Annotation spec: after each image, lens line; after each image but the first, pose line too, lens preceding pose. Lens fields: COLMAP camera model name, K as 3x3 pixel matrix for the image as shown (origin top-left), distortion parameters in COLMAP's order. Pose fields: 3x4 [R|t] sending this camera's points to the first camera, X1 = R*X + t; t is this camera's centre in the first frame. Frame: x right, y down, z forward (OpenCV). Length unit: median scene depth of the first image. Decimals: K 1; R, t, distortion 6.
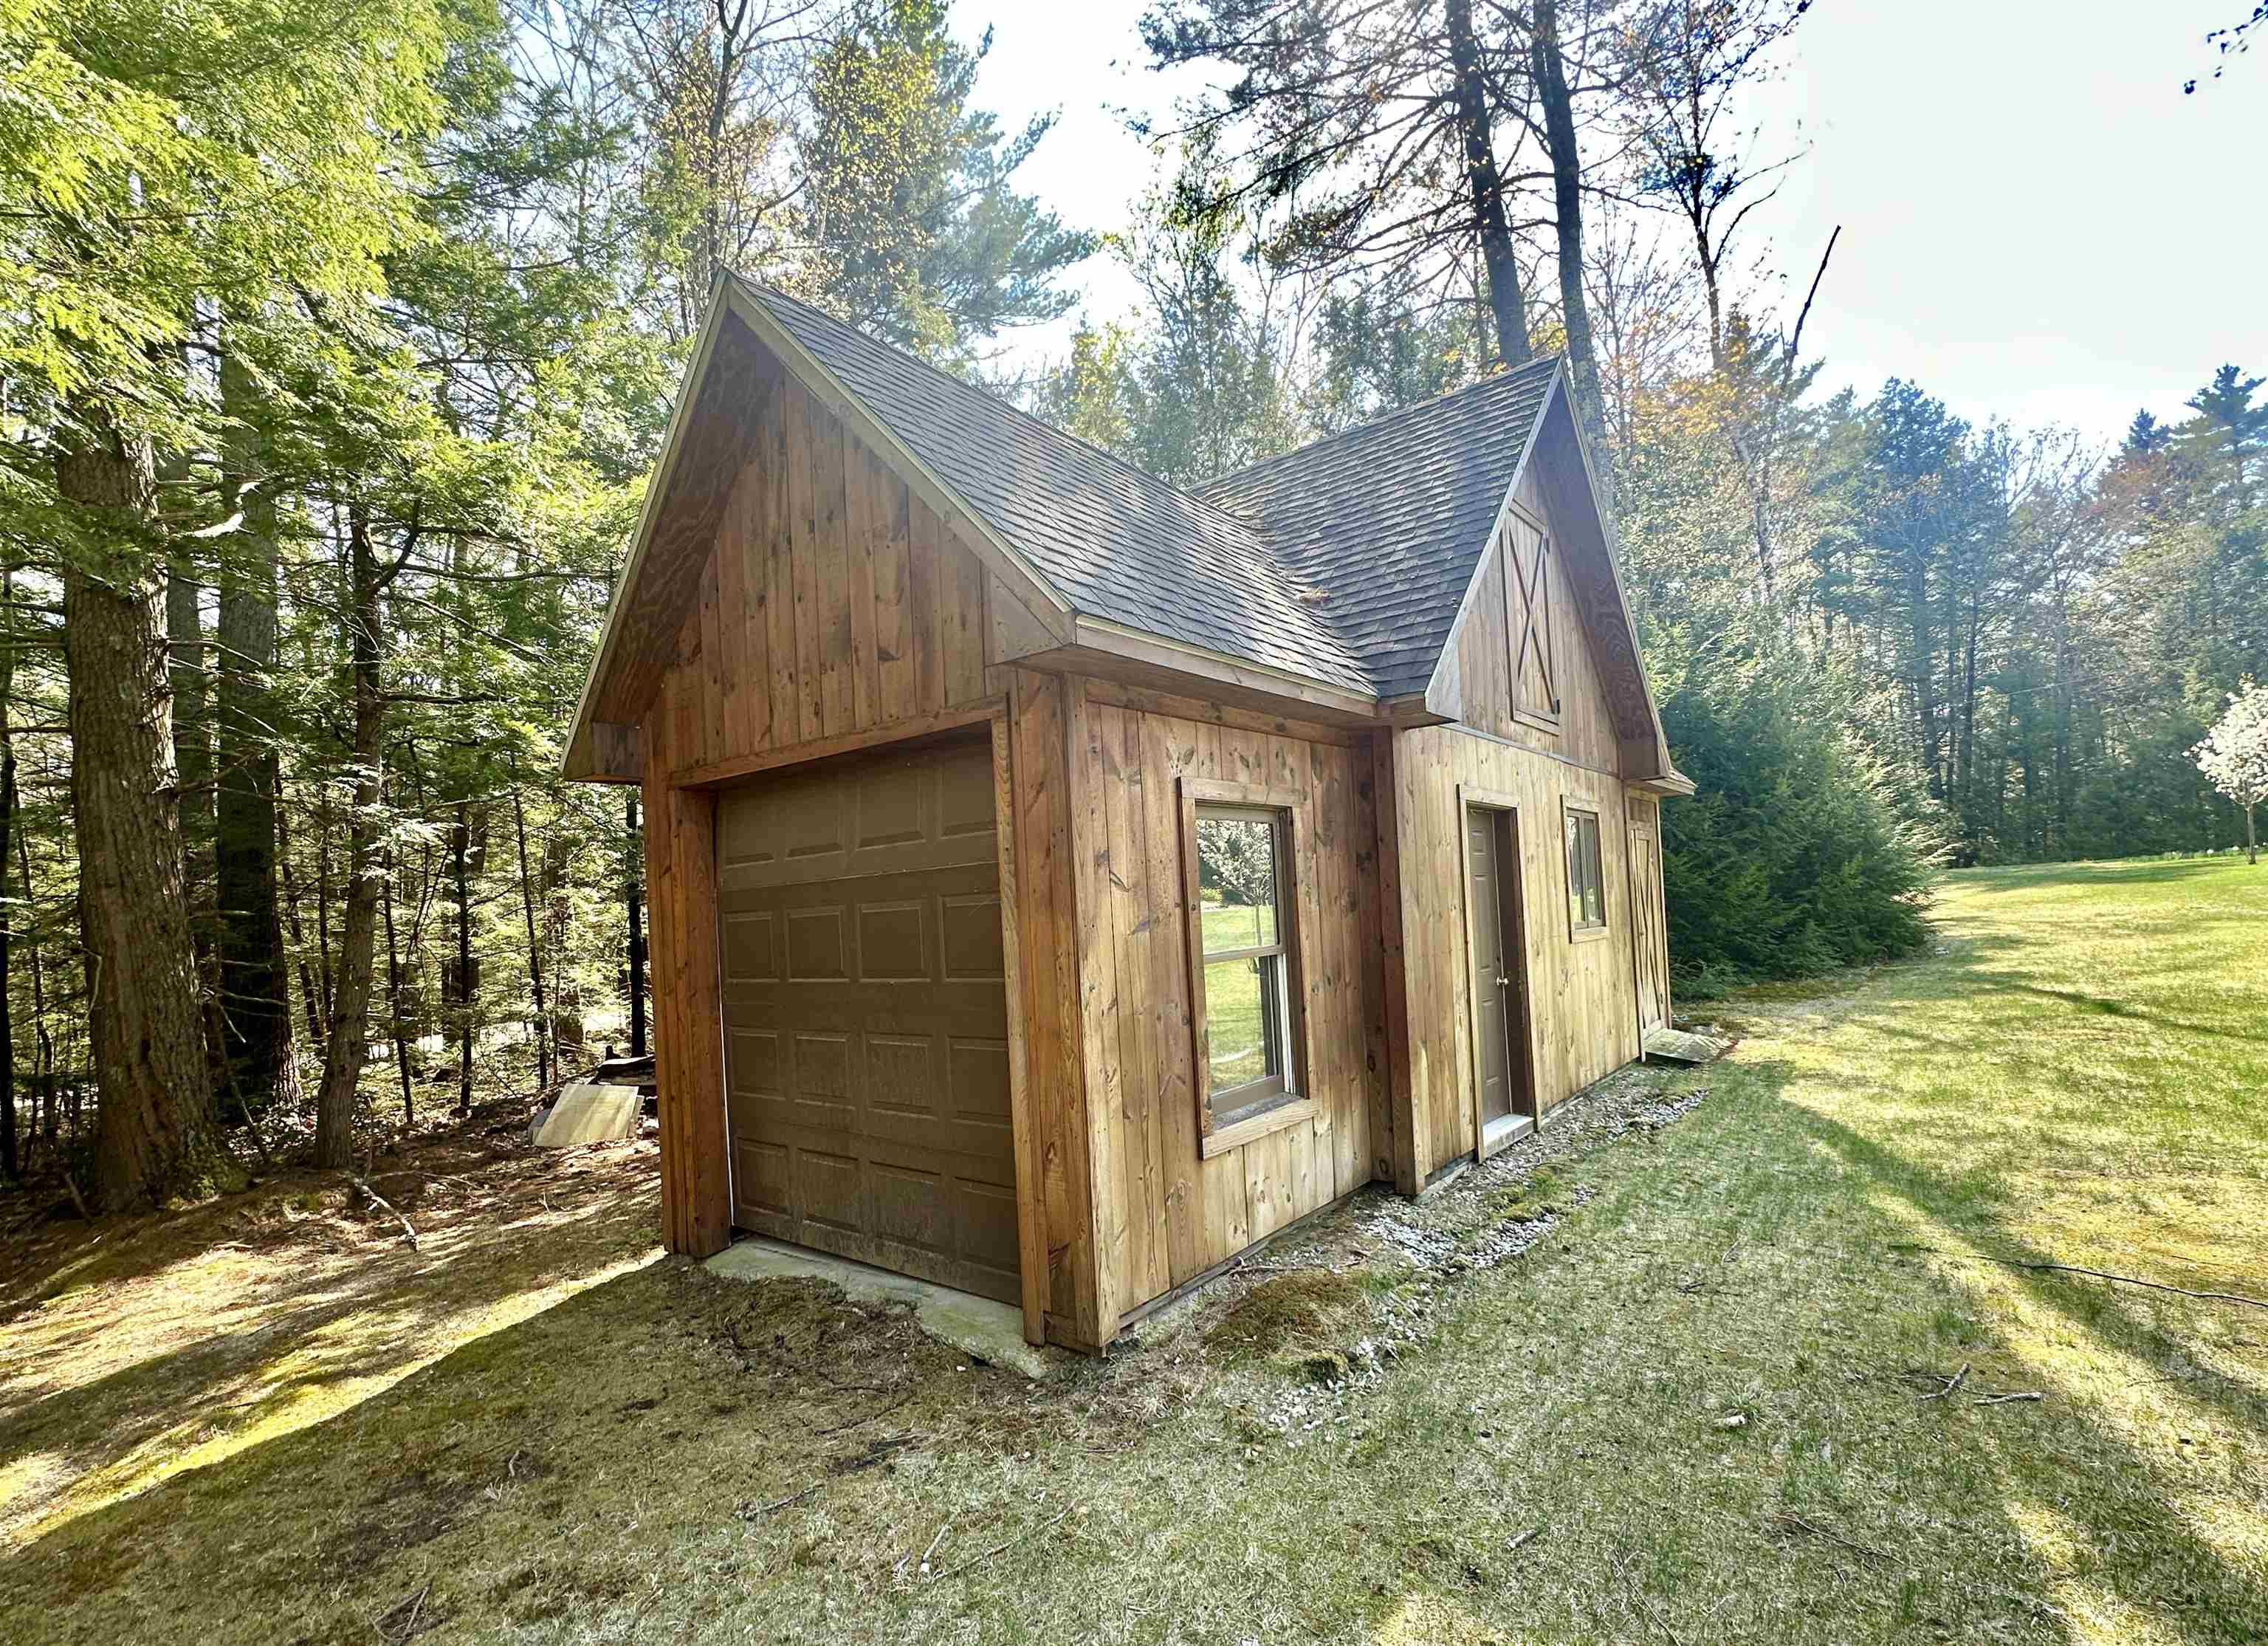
lens RADIAL K [[1073.1, 0, 1124.0], [0, 1073.1, 900.9], [0, 0, 1]] dist [-0.000885, -0.000066]
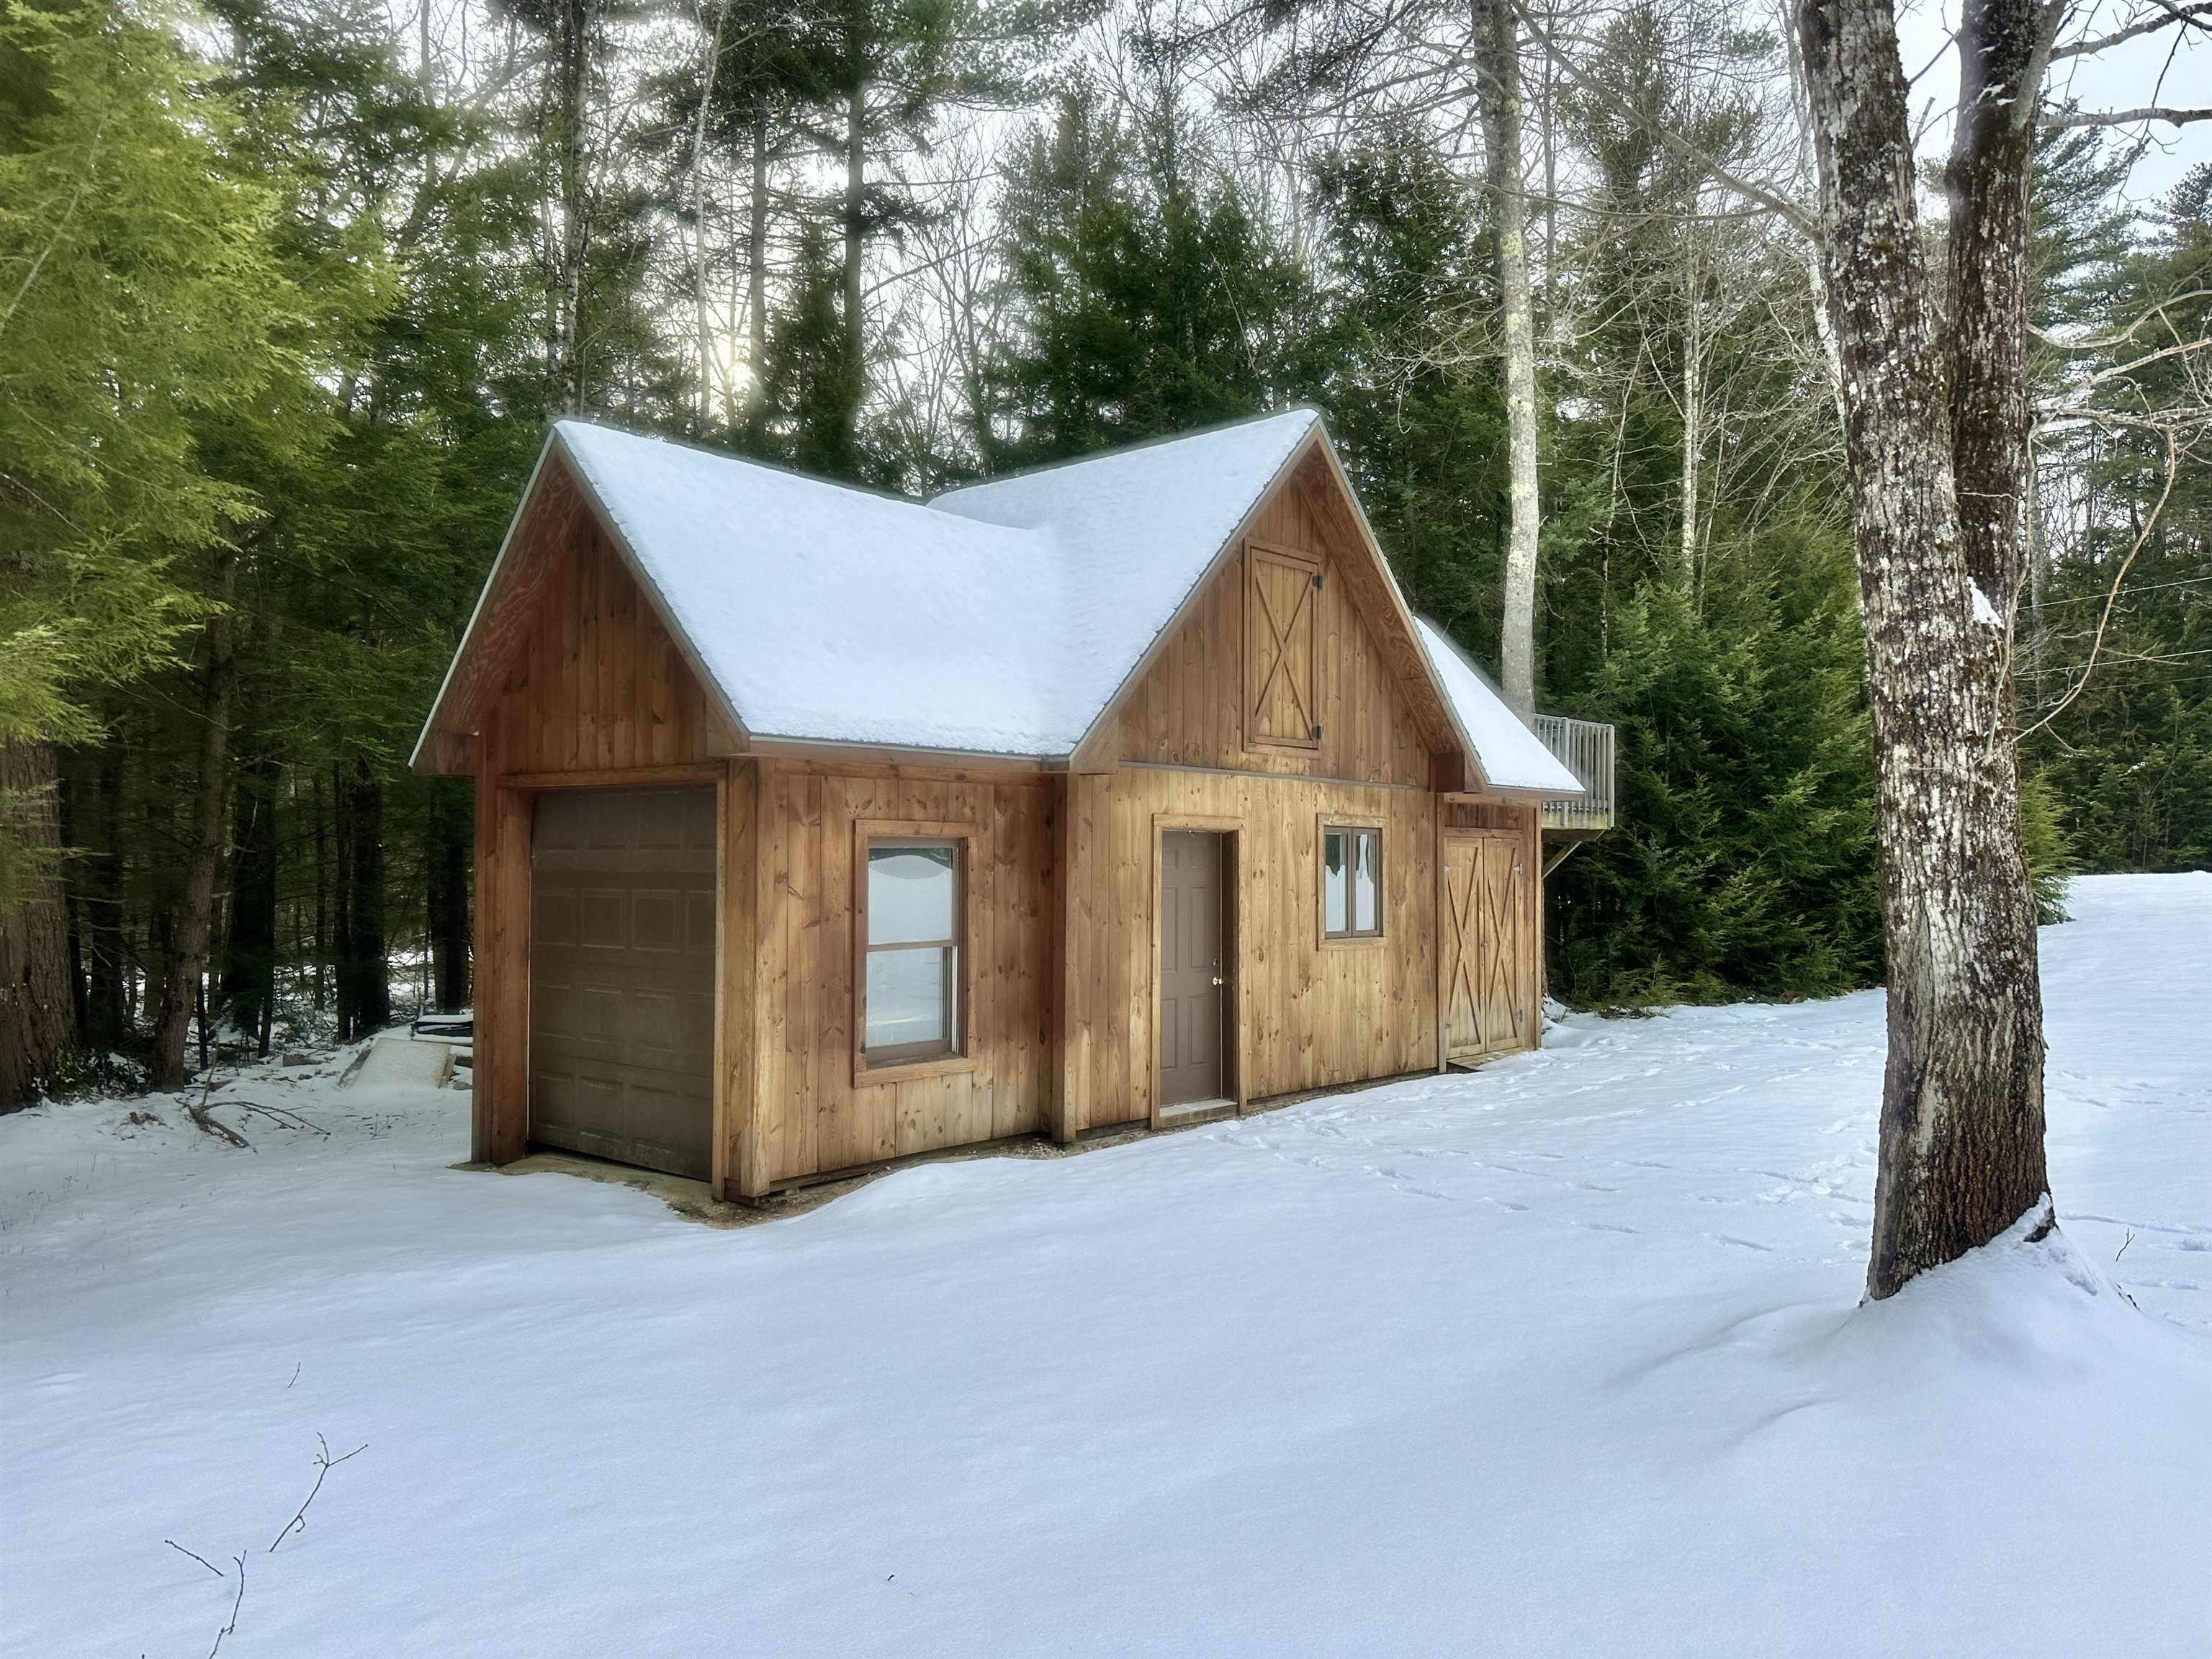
lens RADIAL K [[1584.8, 0, 1095.1], [0, 1584.8, 846.2], [0, 0, 1]] dist [0.129973, -0.222497]
pose [[0.997525, 0.050801, -0.048620, 0.461628], [-0.050809, 0.998708, 0.001072, -0.095065], [0.048611, 0.001401, 0.998817, -1.060815]]
